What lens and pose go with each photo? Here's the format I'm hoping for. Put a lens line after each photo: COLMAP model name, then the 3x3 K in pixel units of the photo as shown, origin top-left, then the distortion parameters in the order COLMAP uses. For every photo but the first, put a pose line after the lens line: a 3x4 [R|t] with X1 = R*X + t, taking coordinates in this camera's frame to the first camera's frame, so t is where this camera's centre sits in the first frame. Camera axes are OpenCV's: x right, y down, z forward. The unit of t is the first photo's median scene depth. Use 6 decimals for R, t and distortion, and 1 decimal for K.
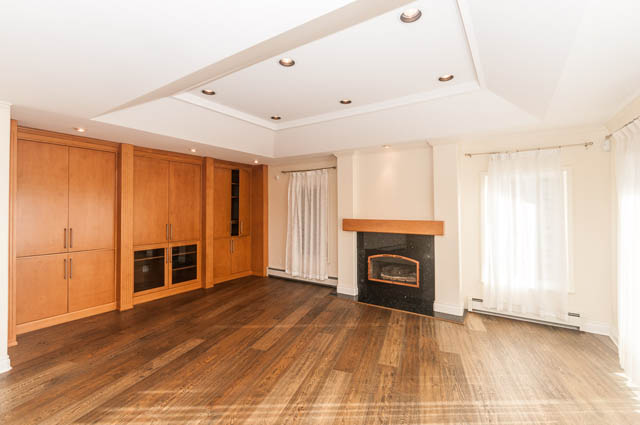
lens RADIAL K [[277.4, 0, 318.4], [0, 277.4, 214.0], [0, 0, 1]] dist [-0.000605, -0.000137]
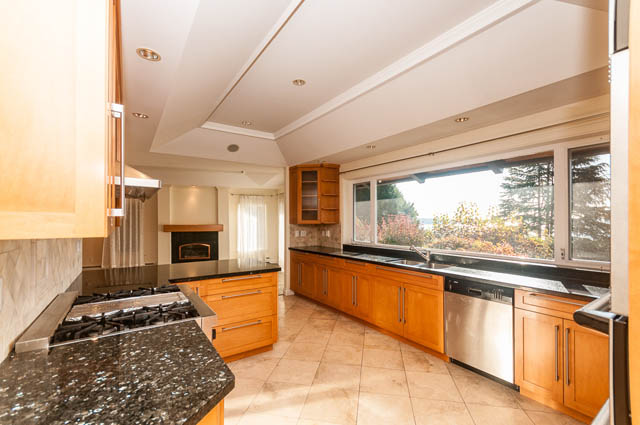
lens RADIAL K [[277.4, 0, 319.7], [0, 277.4, 216.6], [0, 0, 1]] dist [-0.000605, -0.000137]
pose [[0.600117, 0.002484, 0.799909, -0.786763], [0.002558, 0.999984, -0.005025, -0.022444], [-0.799908, 0.005061, 0.600101, -0.861163]]
